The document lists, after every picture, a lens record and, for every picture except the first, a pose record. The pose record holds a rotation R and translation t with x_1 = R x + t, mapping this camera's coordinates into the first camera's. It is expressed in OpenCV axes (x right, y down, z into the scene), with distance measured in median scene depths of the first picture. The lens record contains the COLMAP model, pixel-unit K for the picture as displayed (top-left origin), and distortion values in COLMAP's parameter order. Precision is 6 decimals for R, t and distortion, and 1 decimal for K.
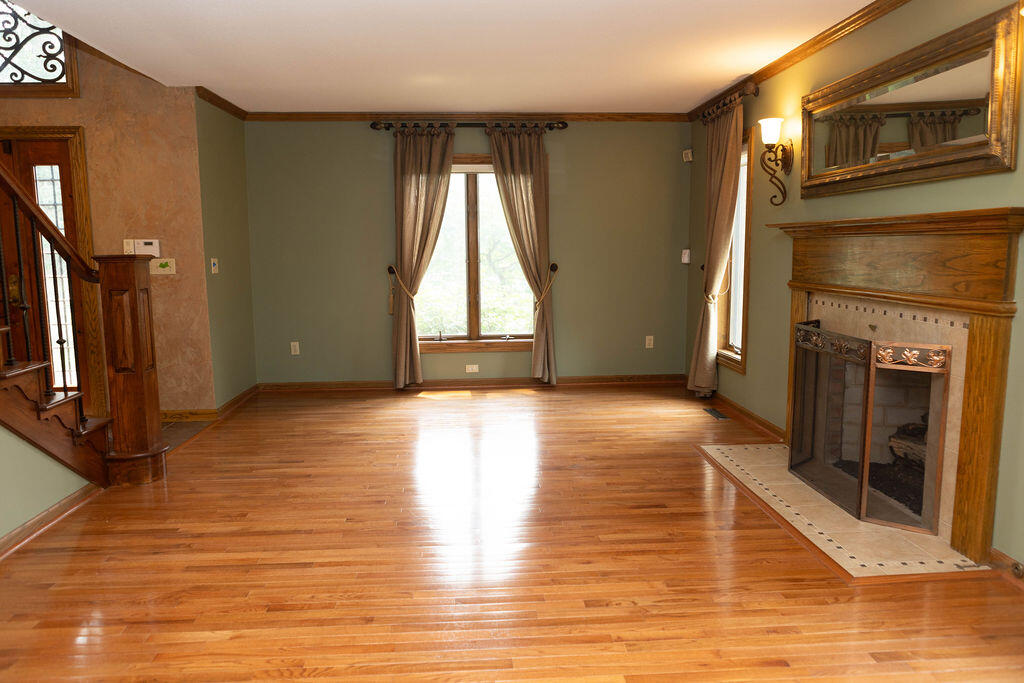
lens RADIAL K [[703.0, 0, 499.0], [0, 703.0, 339.2], [0, 0, 1]] dist [-0.008702, -0.004024]
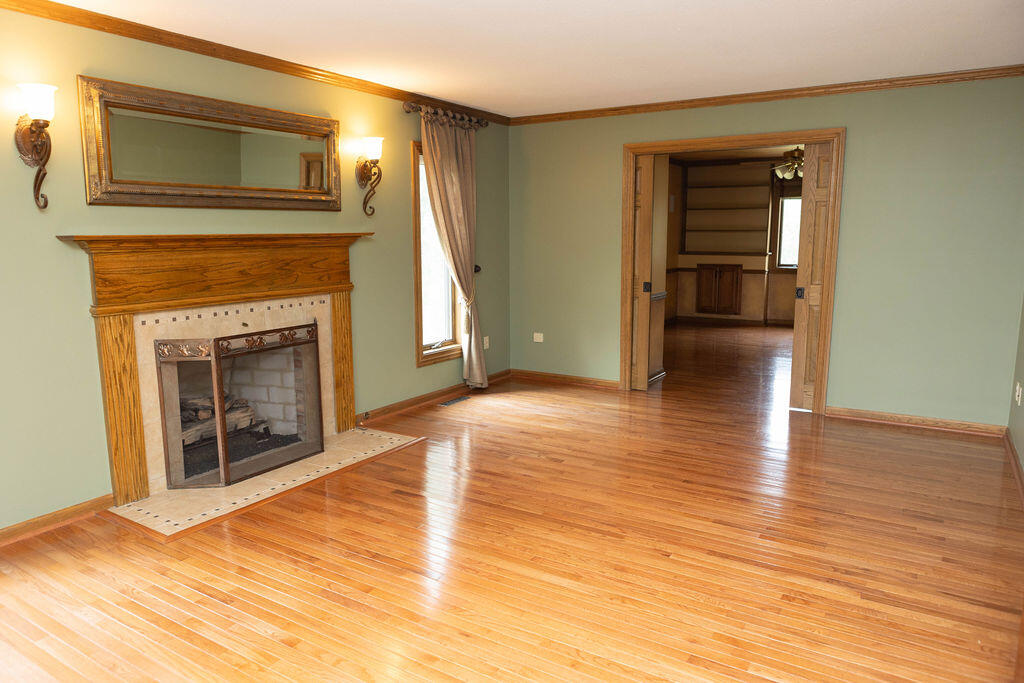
lens RADIAL K [[703.0, 0, 499.0], [0, 703.0, 339.2], [0, 0, 1]] dist [-0.008702, -0.004024]
pose [[-0.807493, -0.083360, 0.583957, -0.576396], [0.087245, 0.962199, 0.257996, -0.291594], [-0.583389, 0.259277, -0.769696, 1.845529]]
